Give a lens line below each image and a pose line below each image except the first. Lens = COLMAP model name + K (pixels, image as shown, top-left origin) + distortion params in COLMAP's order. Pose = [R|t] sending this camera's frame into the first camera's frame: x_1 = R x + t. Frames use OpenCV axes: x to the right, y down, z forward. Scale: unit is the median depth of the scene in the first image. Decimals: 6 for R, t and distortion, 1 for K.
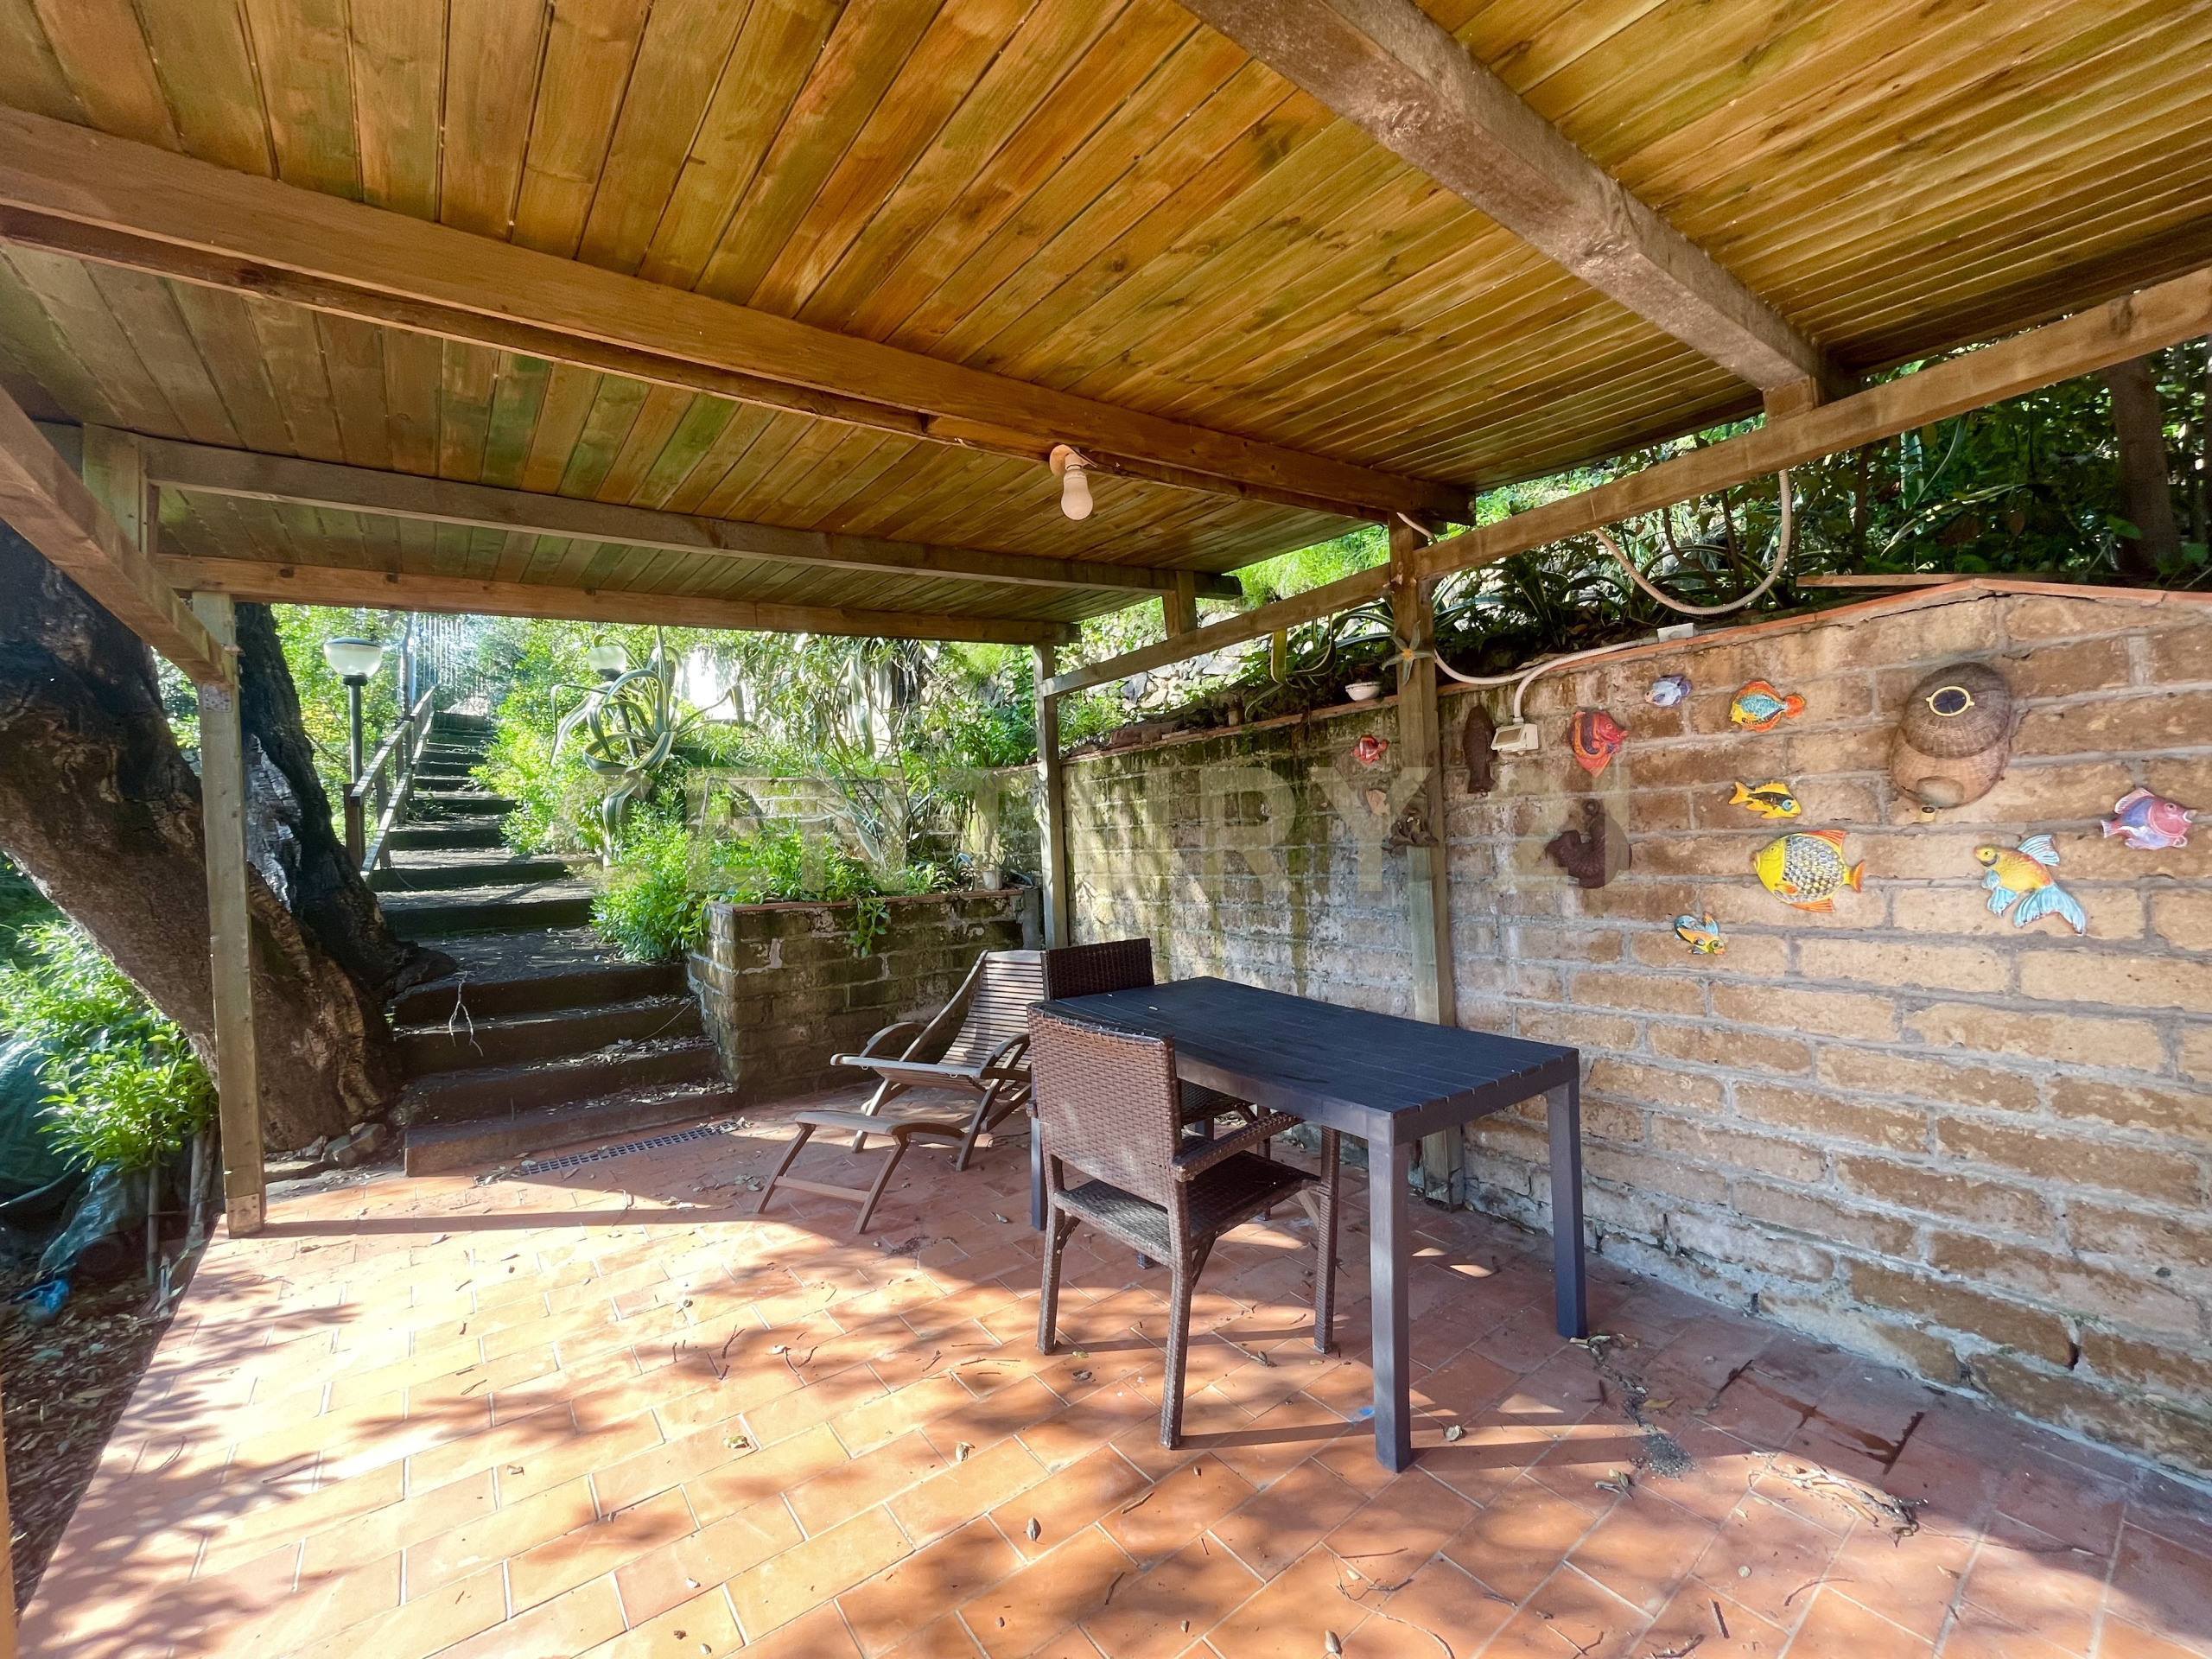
lens RADIAL K [[891.9, 0, 1102.4], [0, 891.9, 831.0], [0, 0, 1]] dist [-0.002436, -0.000624]
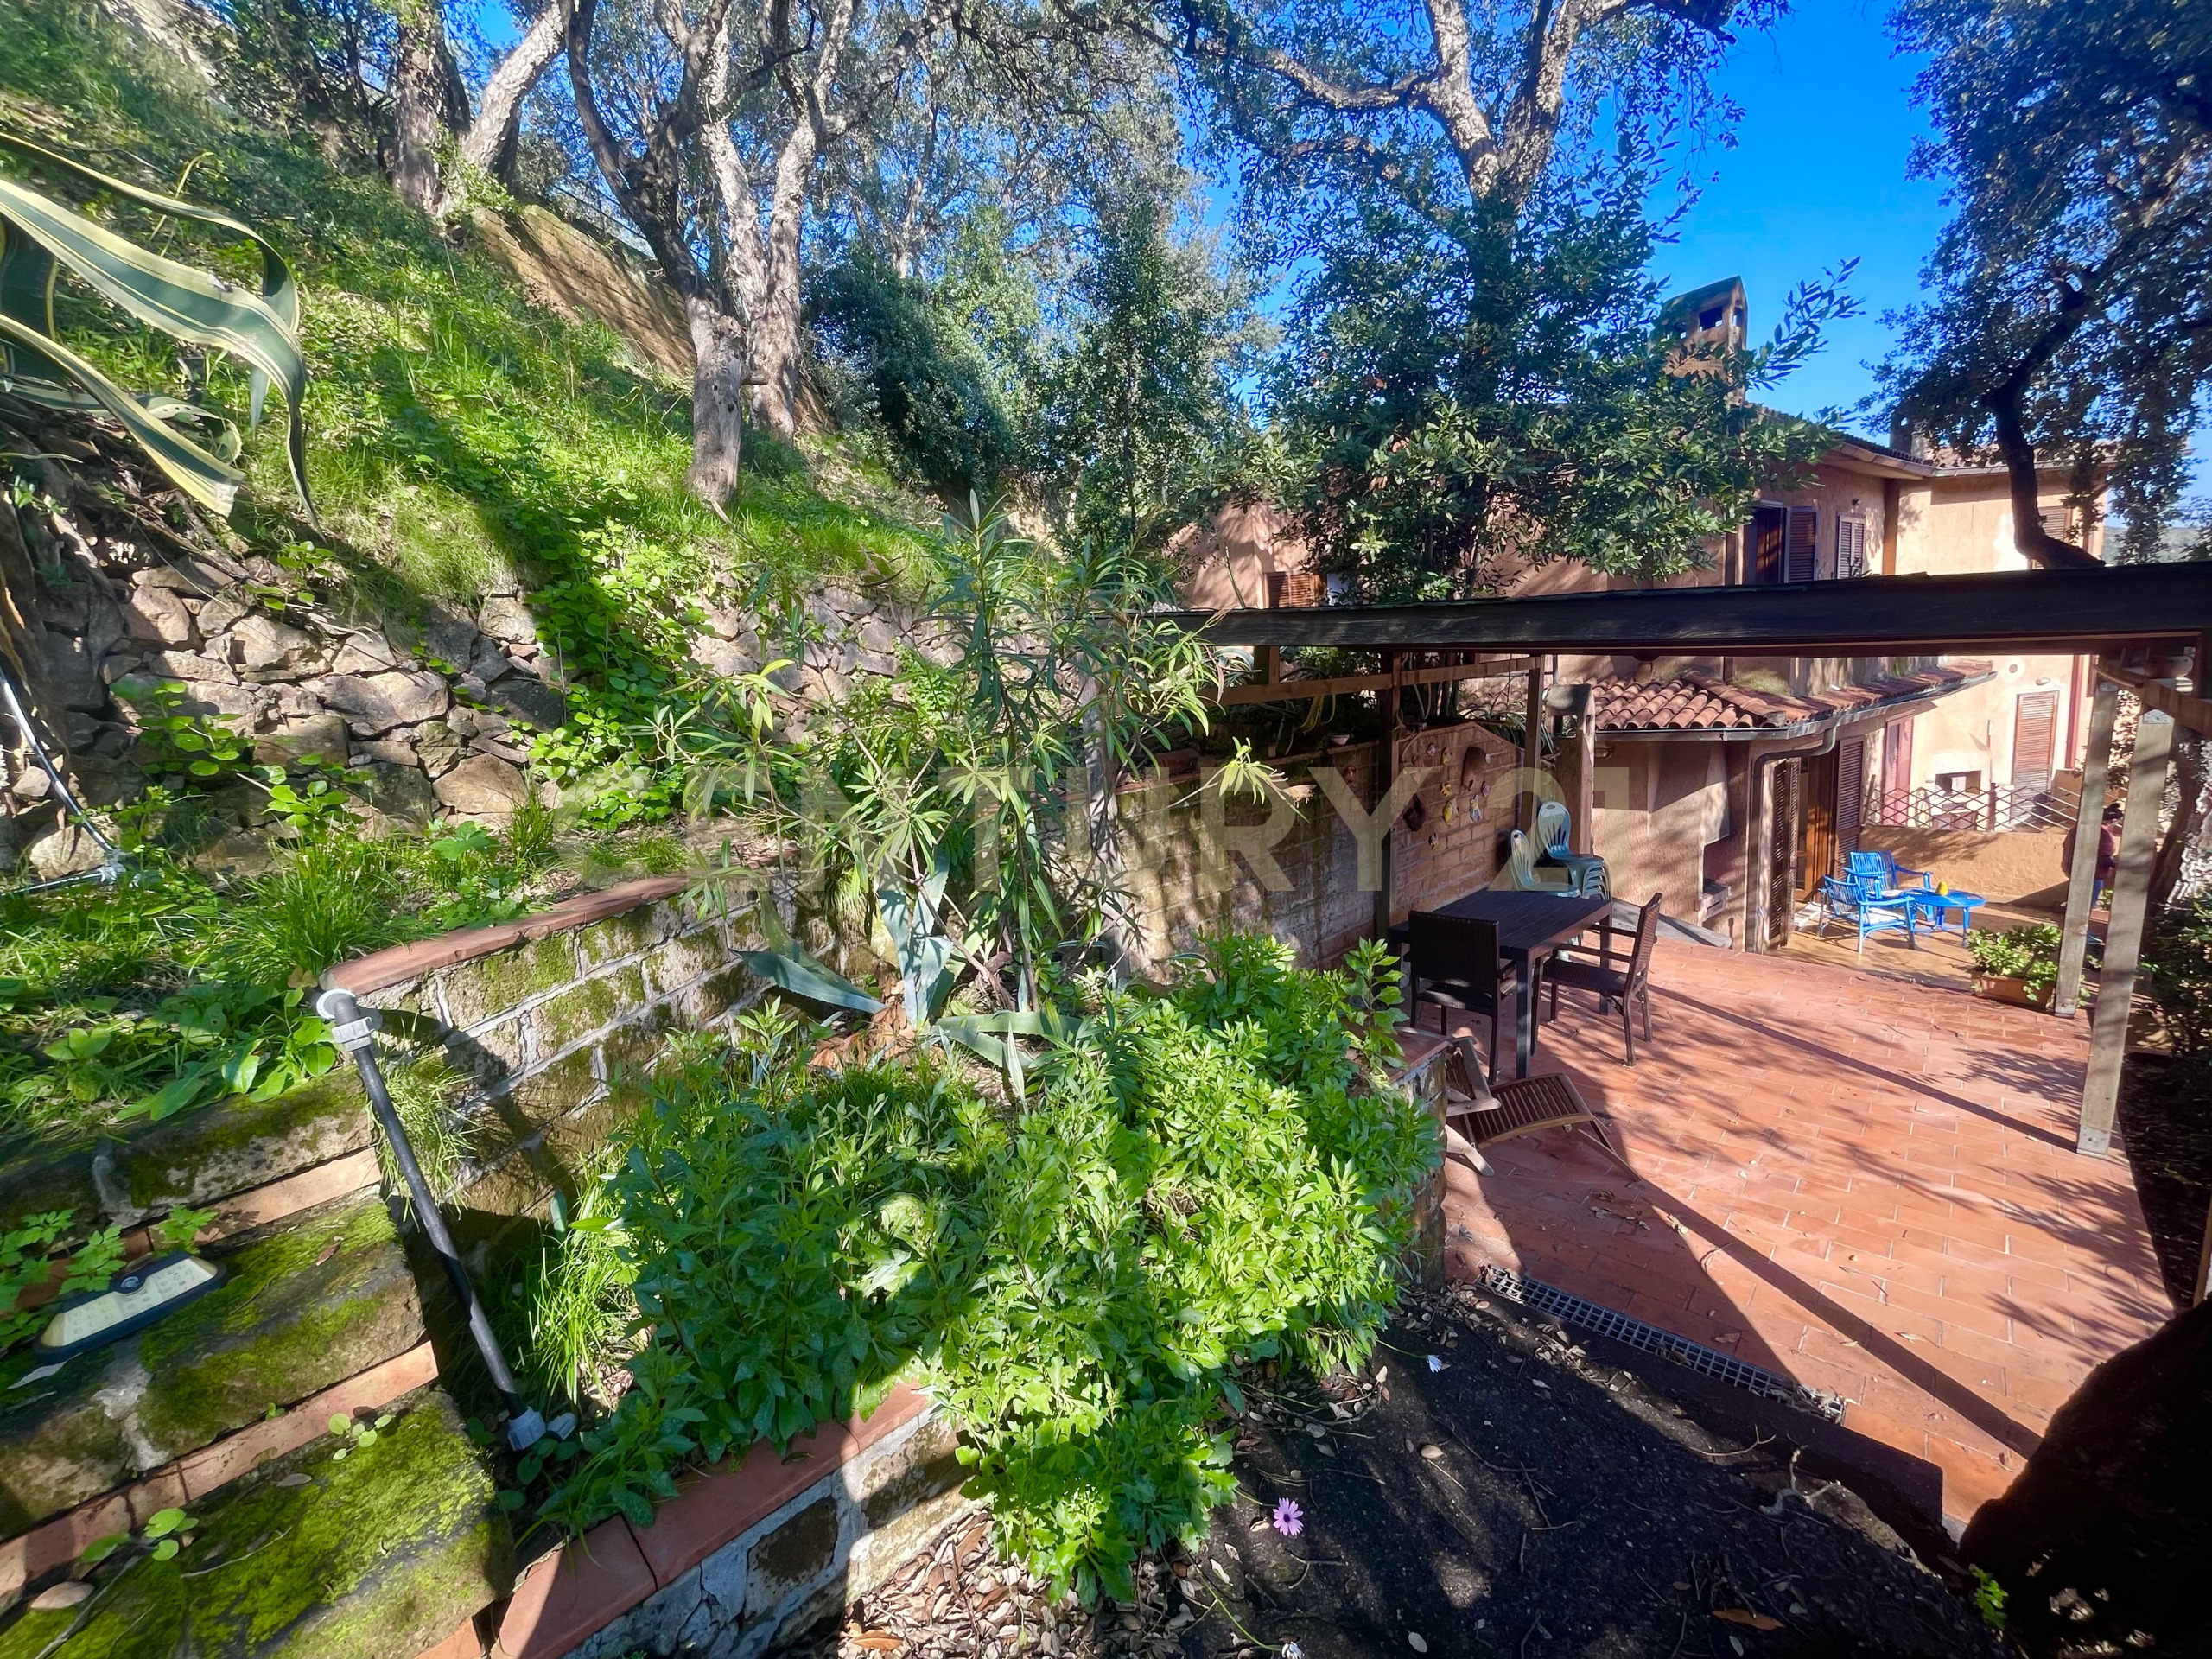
lens RADIAL K [[891.9, 0, 1102.4], [0, 891.9, 831.0], [0, 0, 1]] dist [-0.002436, -0.000624]
pose [[-0.141197, -0.119037, 0.982799, -0.957120], [0.056009, 0.990194, 0.127979, -0.165730], [-0.988396, 0.073116, -0.133146, 1.240505]]
